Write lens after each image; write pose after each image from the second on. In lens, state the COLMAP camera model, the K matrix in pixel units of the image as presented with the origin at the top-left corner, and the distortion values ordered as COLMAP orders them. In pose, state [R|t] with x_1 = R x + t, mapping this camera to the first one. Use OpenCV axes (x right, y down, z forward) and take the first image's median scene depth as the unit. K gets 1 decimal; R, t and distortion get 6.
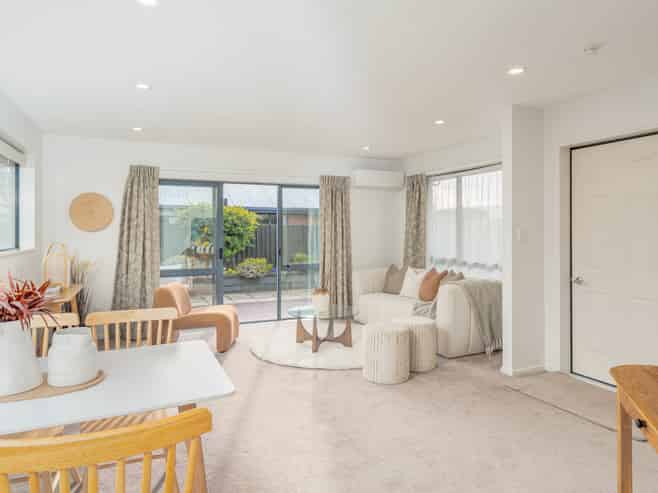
lens RADIAL K [[440.5, 0, 329.0], [0, 440.5, 246.5], [0, 0, 1]] dist [-0.000471, 0.000204]
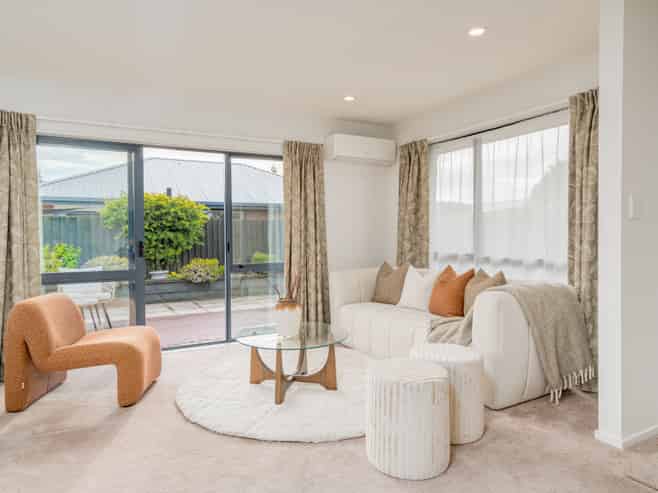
lens RADIAL K [[440.5, 0, 329.0], [0, 440.5, 246.5], [0, 0, 1]] dist [-0.000471, 0.000204]
pose [[0.996101, -0.005306, 0.088064, -0.011694], [0.005762, 0.999971, -0.004925, 0.016472], [-0.088035, 0.005413, 0.996103, 0.275440]]
